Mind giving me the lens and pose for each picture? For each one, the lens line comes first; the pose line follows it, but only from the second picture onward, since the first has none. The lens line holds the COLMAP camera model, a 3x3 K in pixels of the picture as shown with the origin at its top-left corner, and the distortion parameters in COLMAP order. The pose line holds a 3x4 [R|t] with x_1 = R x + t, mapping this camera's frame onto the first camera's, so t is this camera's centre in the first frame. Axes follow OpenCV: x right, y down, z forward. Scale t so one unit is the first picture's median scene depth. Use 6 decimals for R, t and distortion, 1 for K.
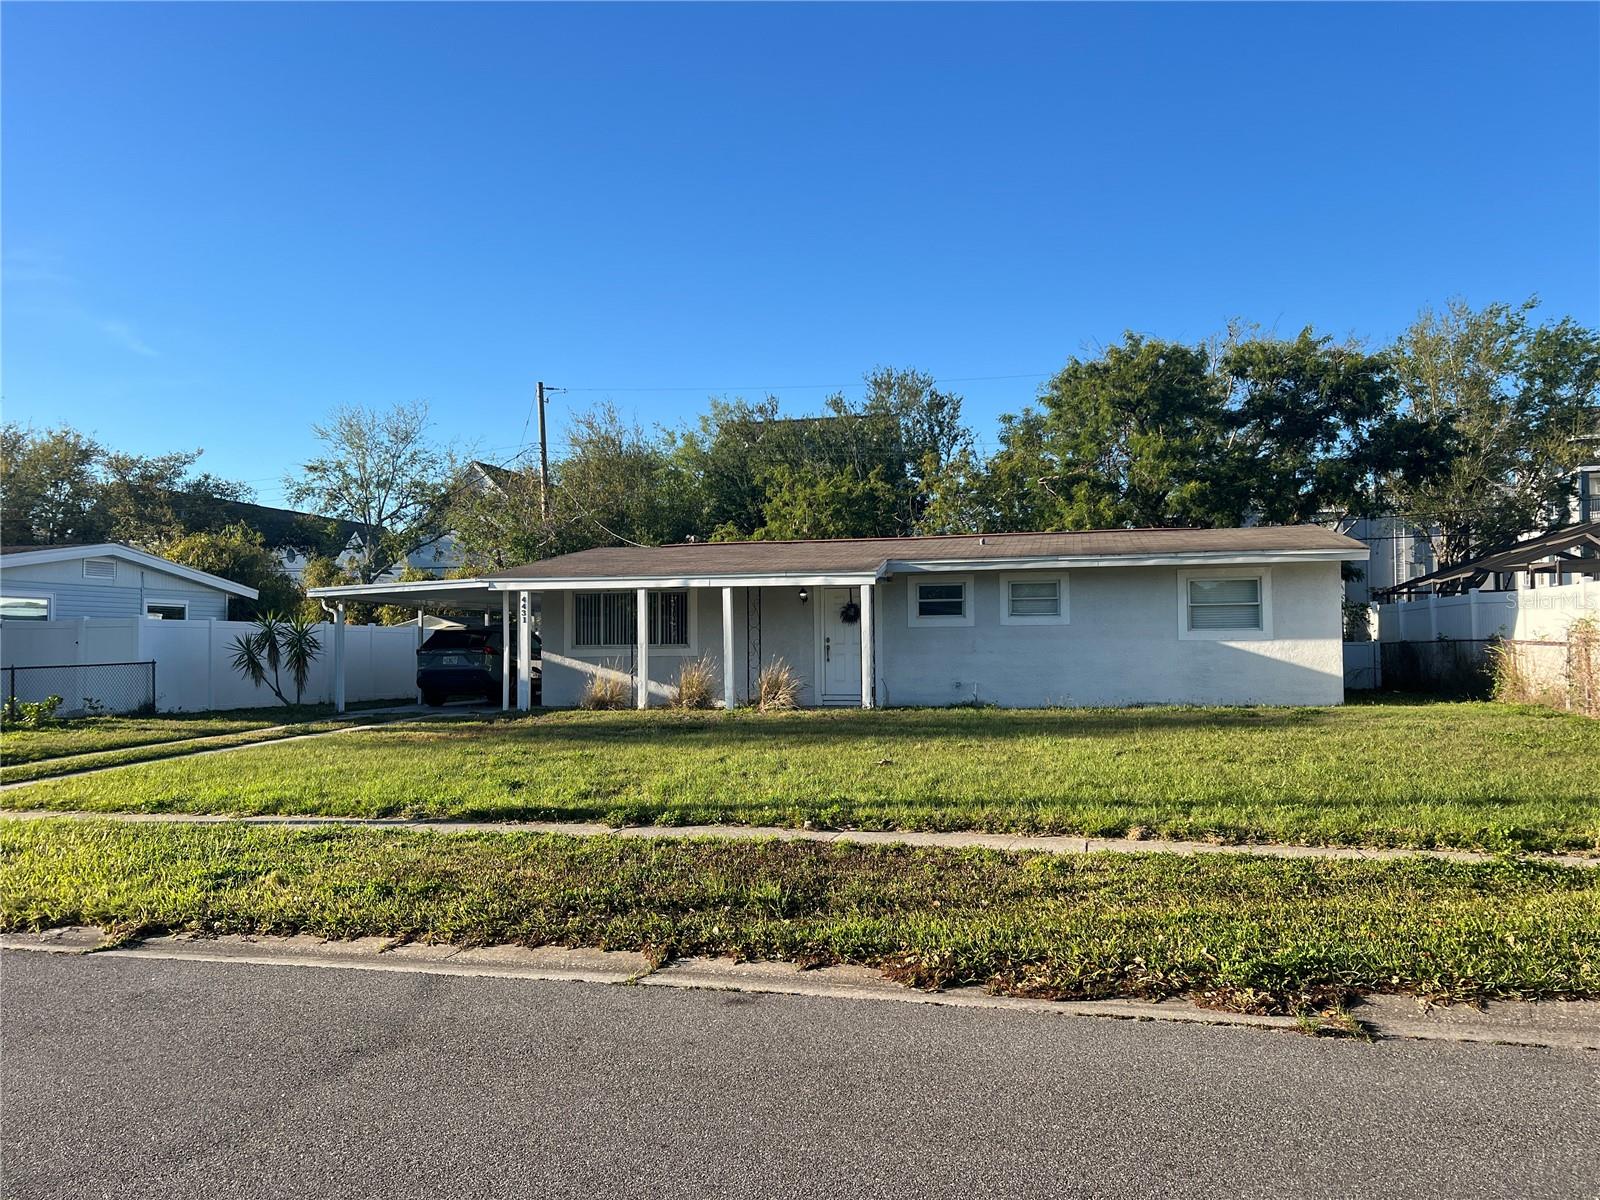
lens RADIAL K [[1196.6, 0, 802.7], [0, 1196.6, 598.9], [0, 0, 1]] dist [0.012913, -0.018714]
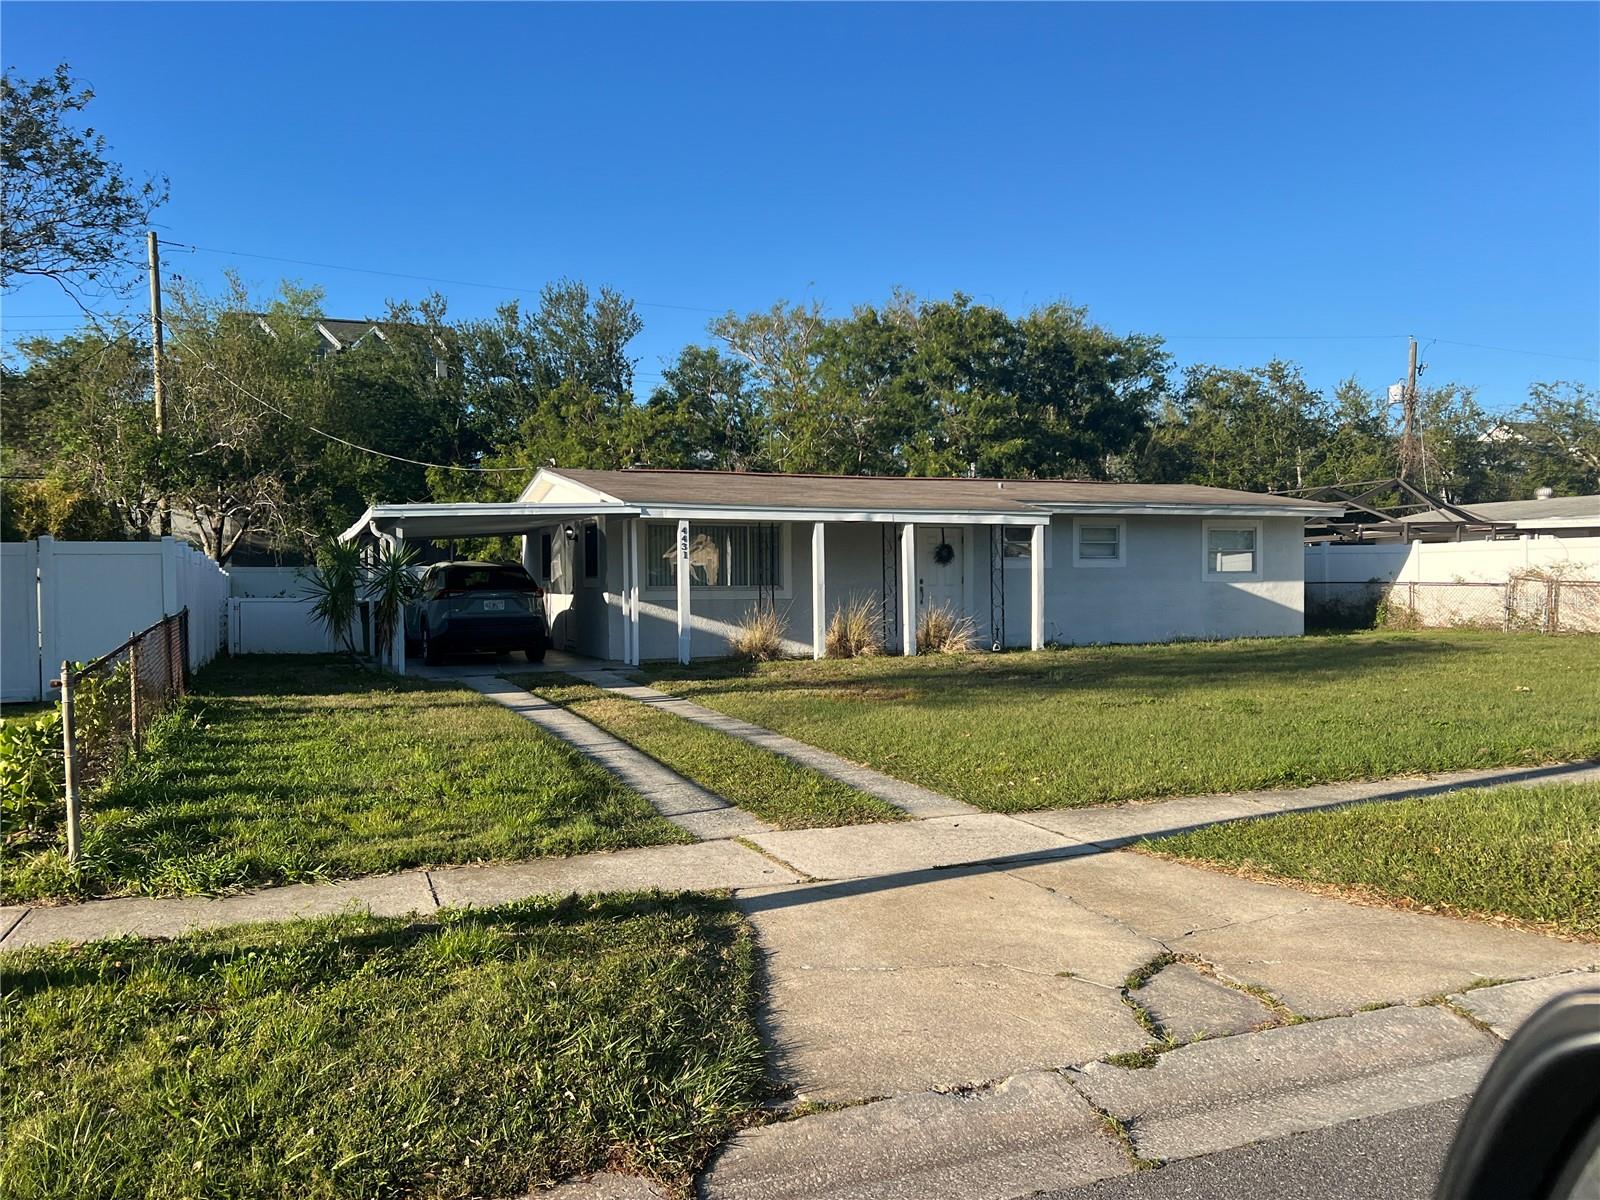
lens RADIAL K [[1196.6, 0, 800.1], [0, 1196.6, 600.2], [0, 0, 1]] dist [0.012913, -0.018714]
pose [[0.812097, -0.006715, 0.583484, -0.663537], [-0.023690, 0.998730, 0.044466, 0.010262], [-0.583042, -0.049933, 0.810906, 0.300467]]
